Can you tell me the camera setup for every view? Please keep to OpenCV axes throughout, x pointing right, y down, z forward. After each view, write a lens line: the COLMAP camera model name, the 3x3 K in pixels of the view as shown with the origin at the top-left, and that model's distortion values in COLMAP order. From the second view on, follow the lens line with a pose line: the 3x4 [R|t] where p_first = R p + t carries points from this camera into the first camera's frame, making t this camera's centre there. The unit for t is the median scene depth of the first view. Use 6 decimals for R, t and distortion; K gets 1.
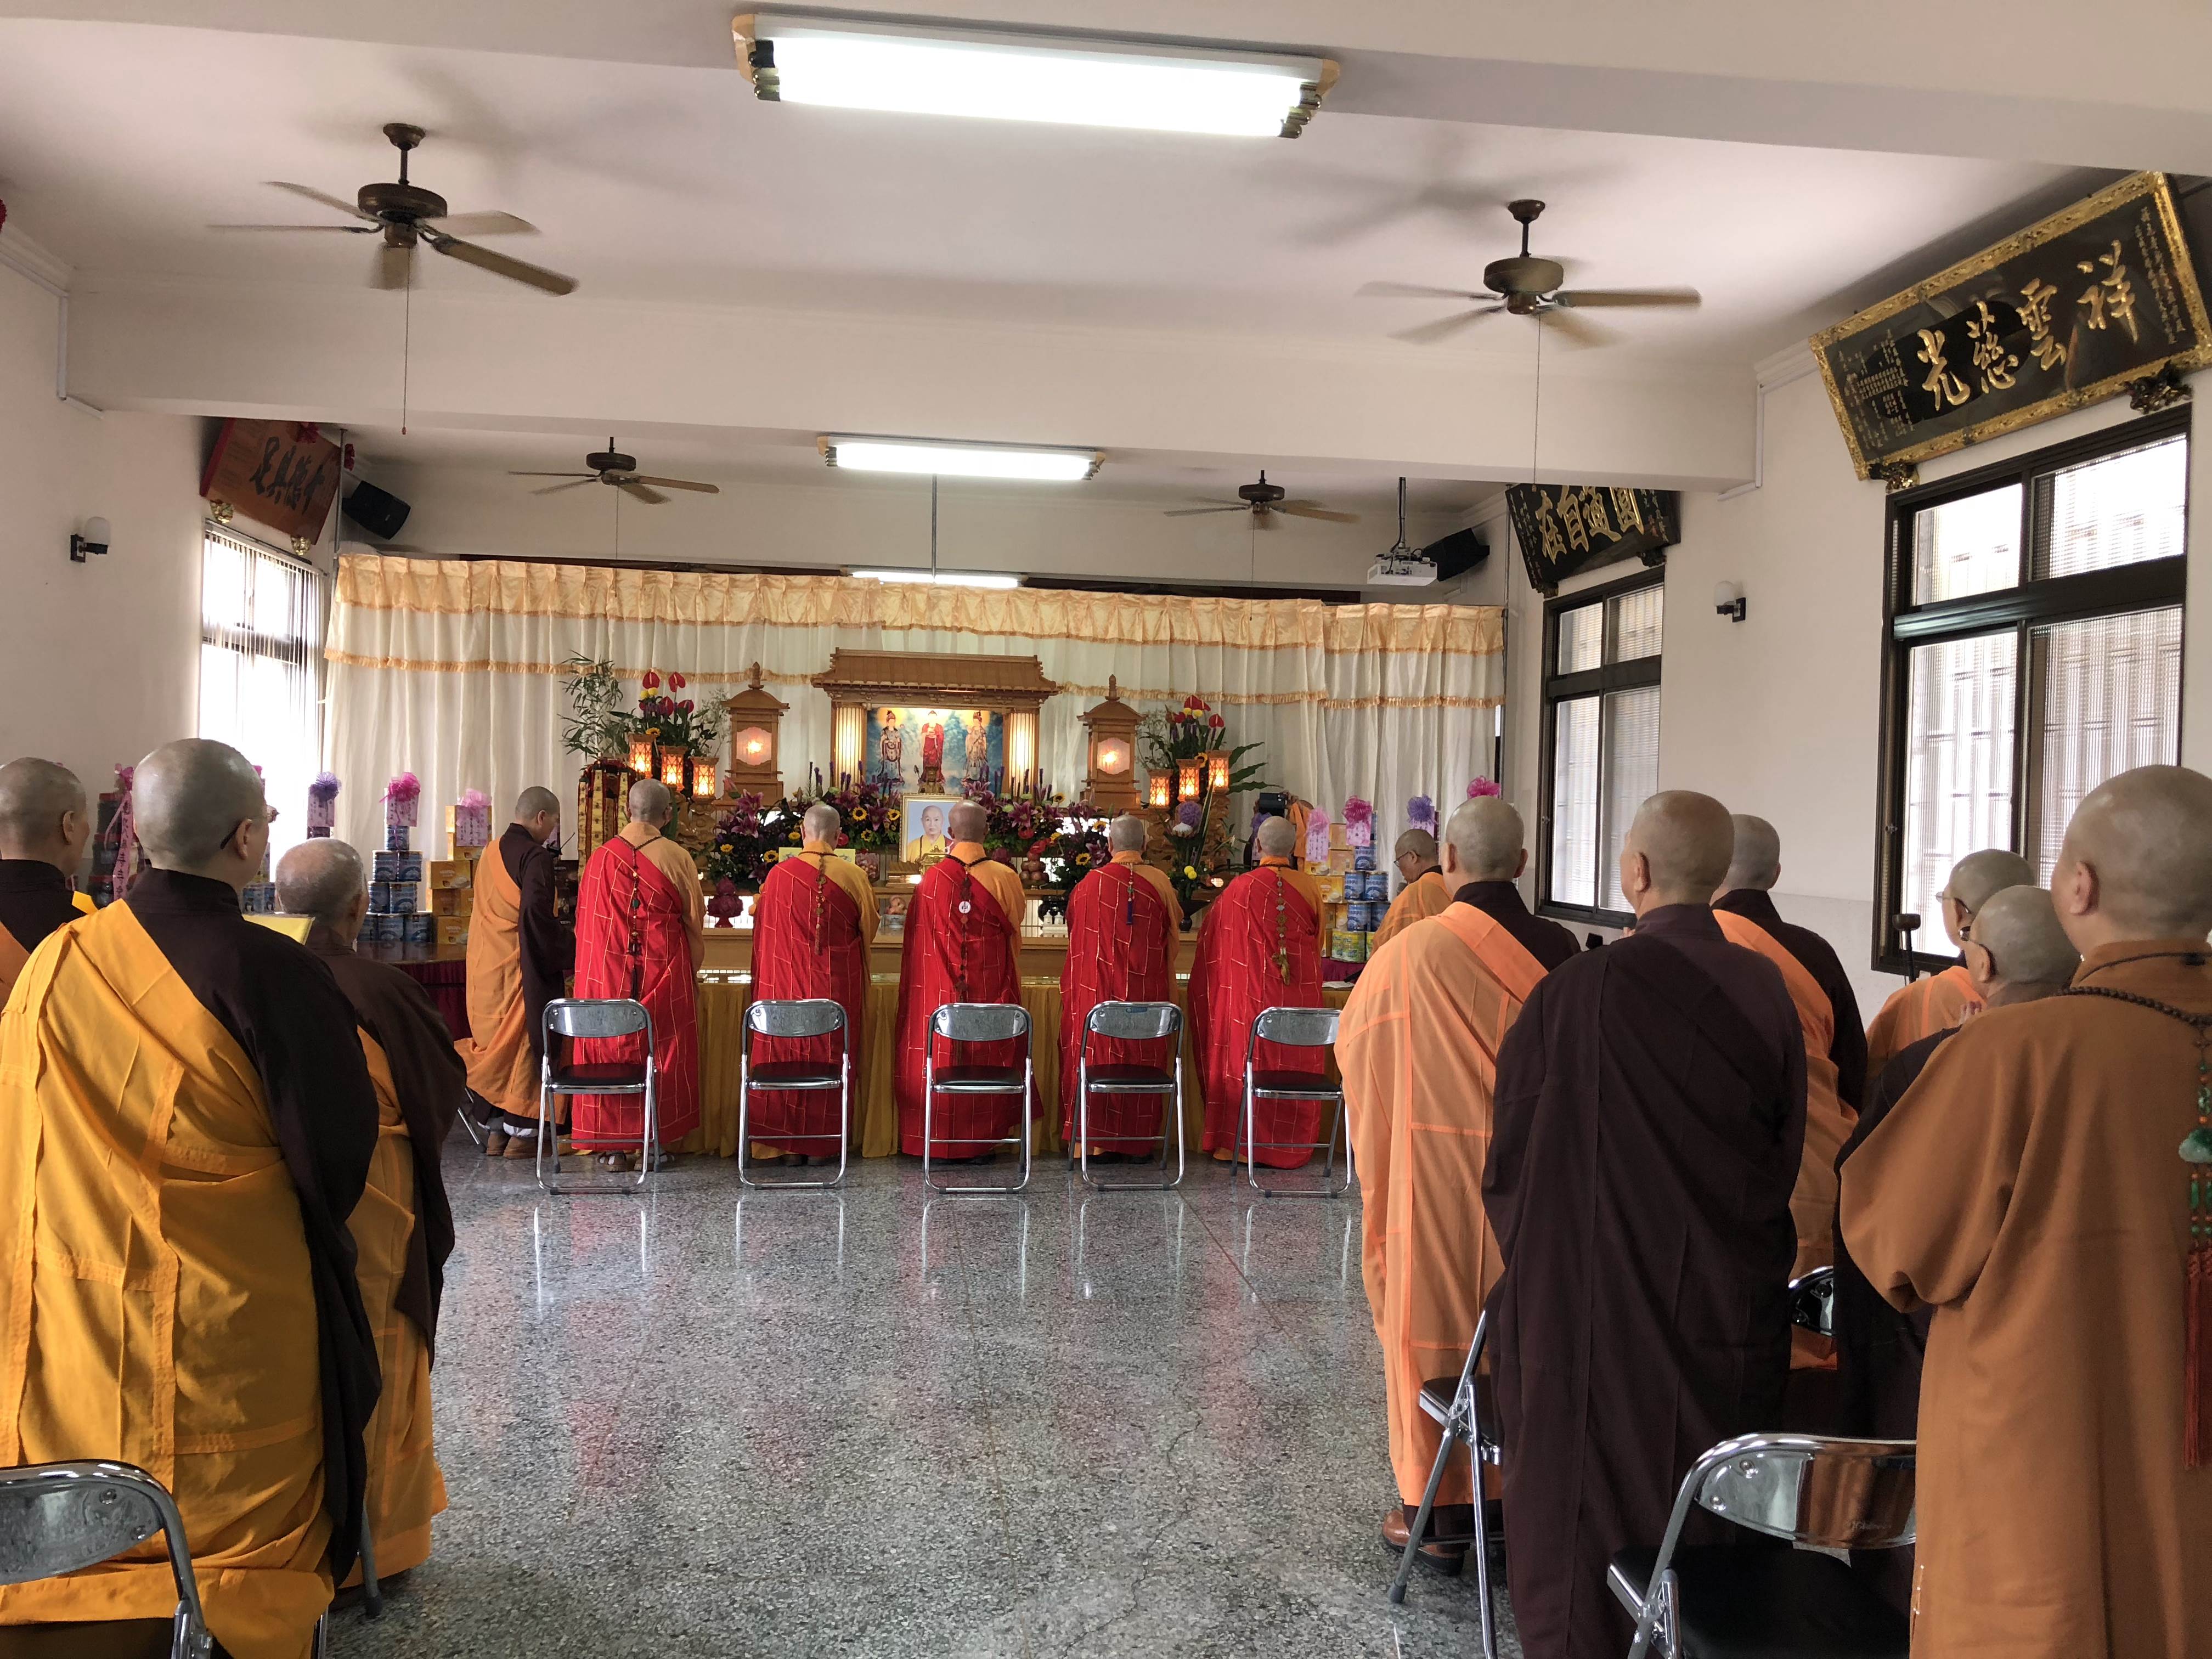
lens RADIAL K [[1775.7, 0, 1106.0], [0, 1775.7, 829.5], [0, 0, 1]] dist [0.091646, -0.243580]
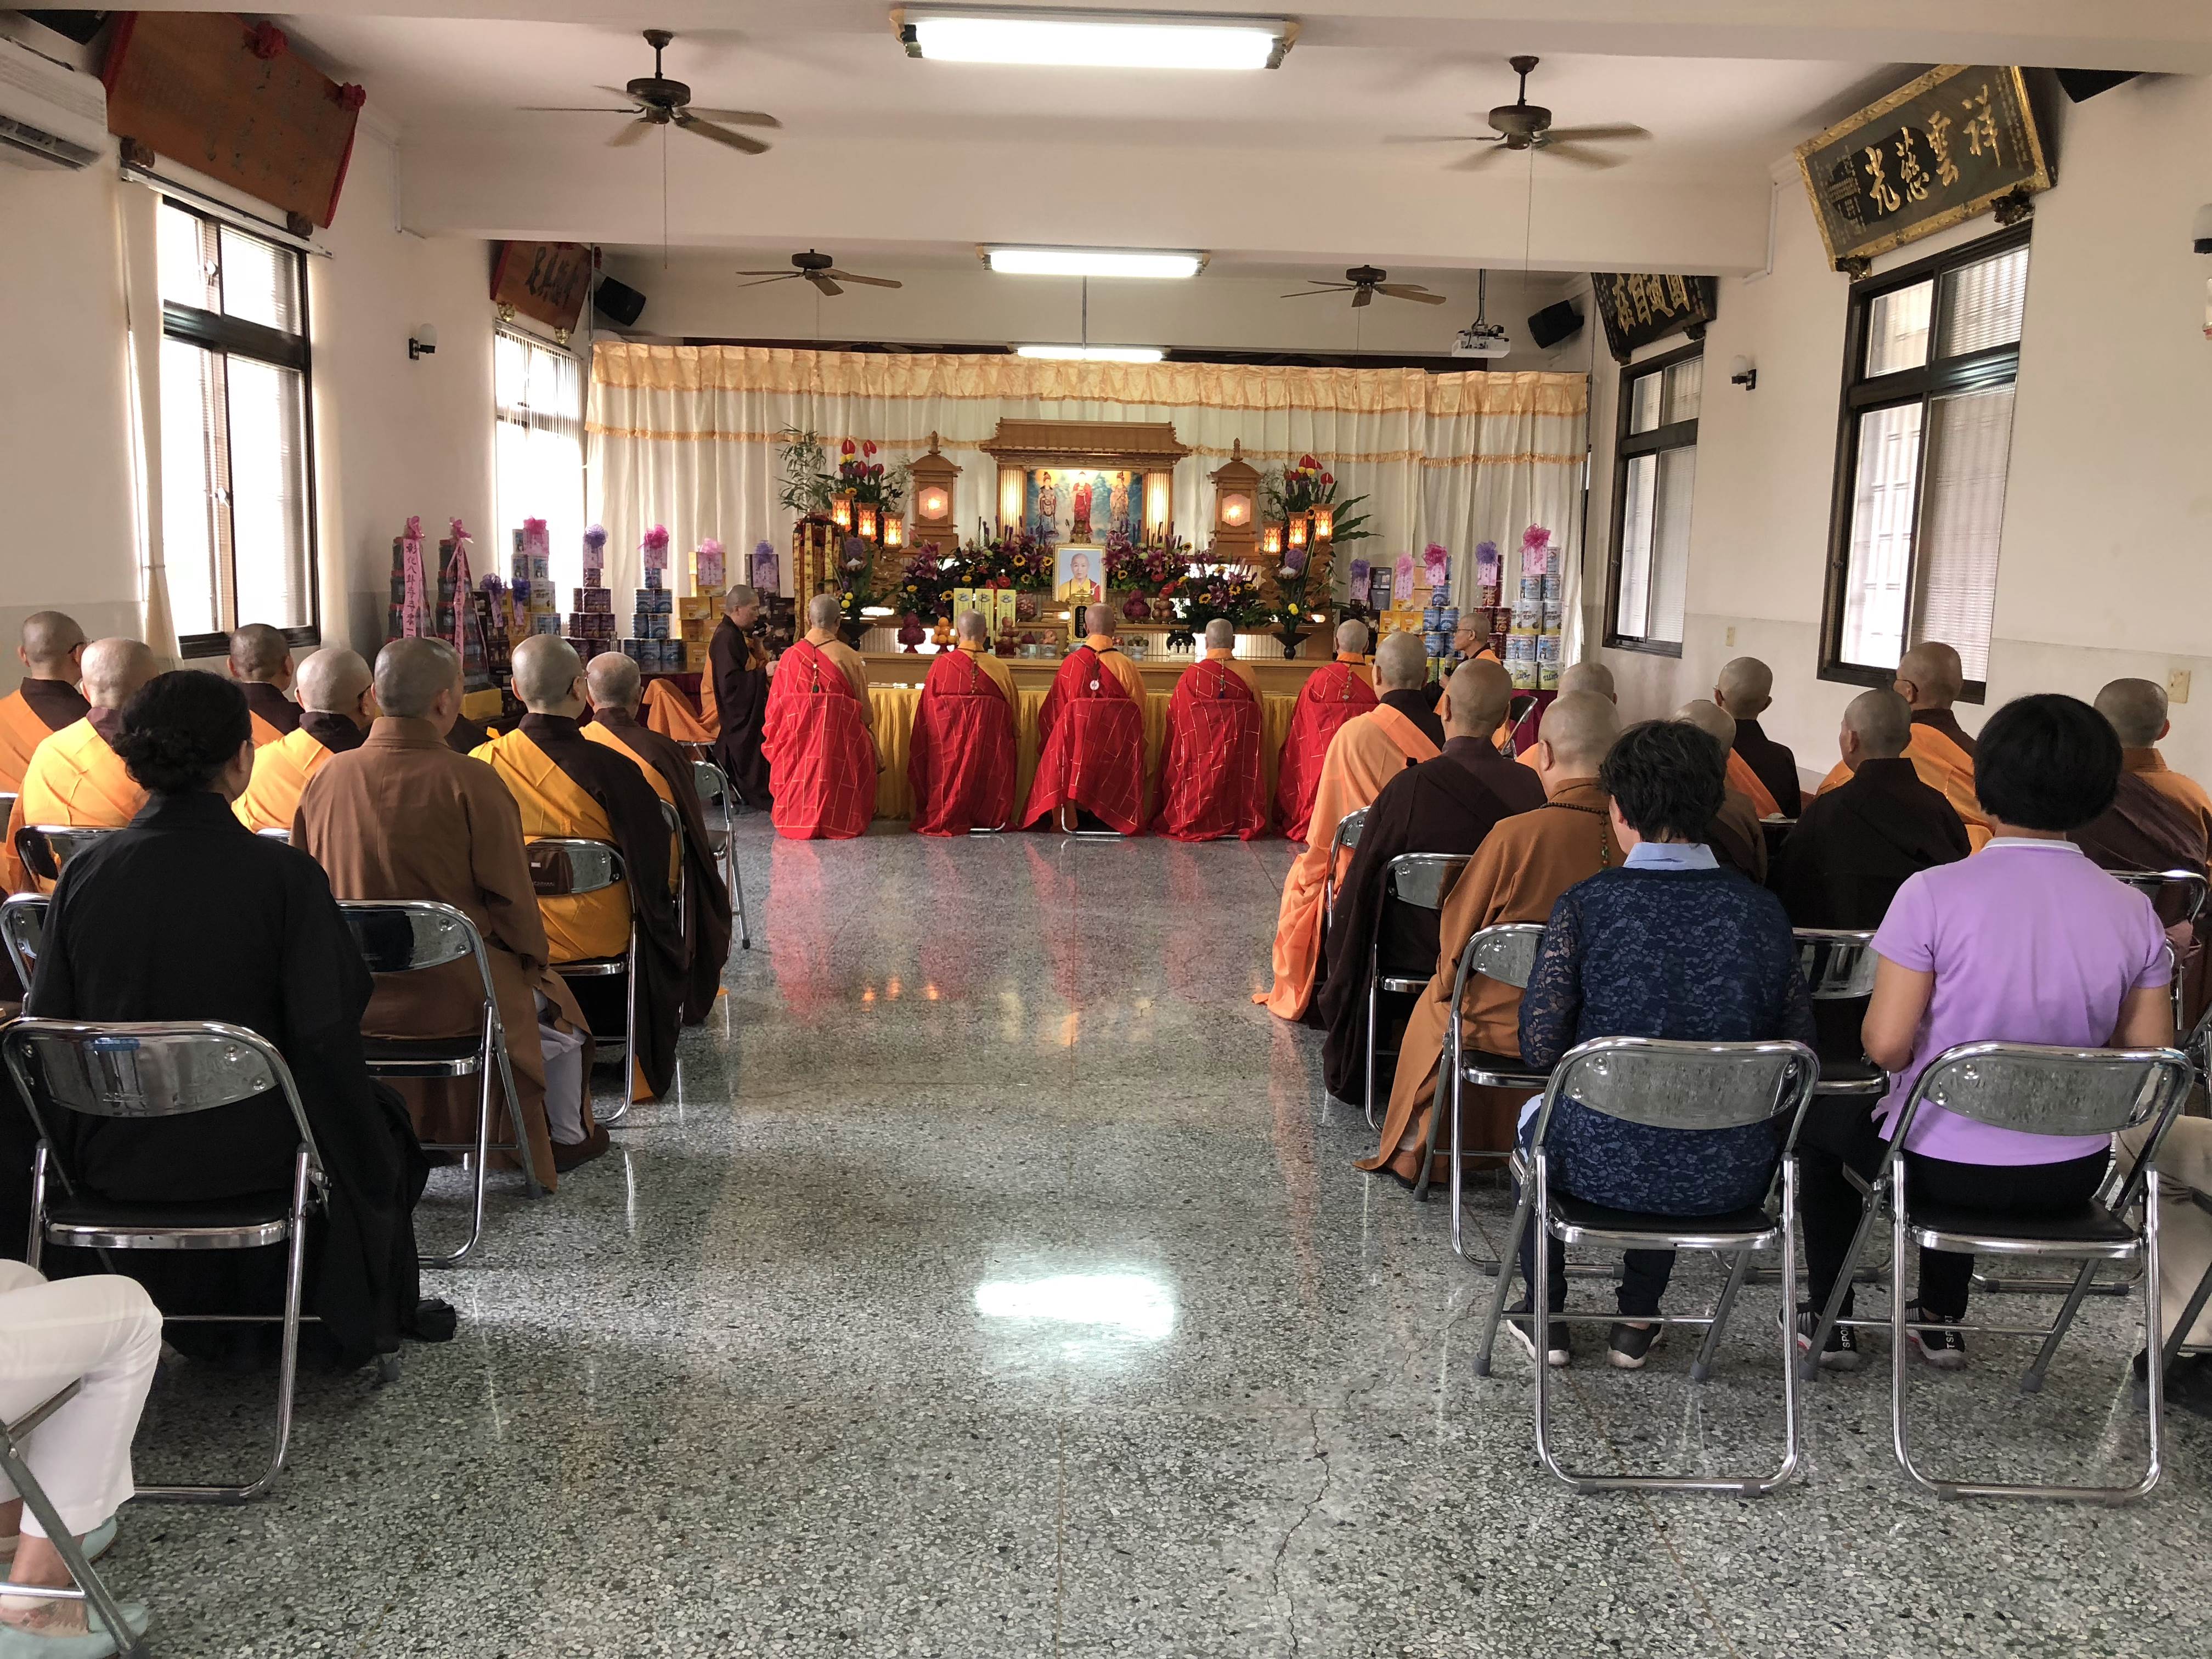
lens RADIAL K [[1838.4, 0, 1106.0], [0, 1838.4, 829.5], [0, 0, 1]] dist [0.080486, -0.185408]
pose [[0.993411, 0.014858, -0.113637, 0.060787], [-0.000209, 0.991793, 0.127852, 0.012049], [0.114605, -0.126986, 0.985262, -0.230319]]
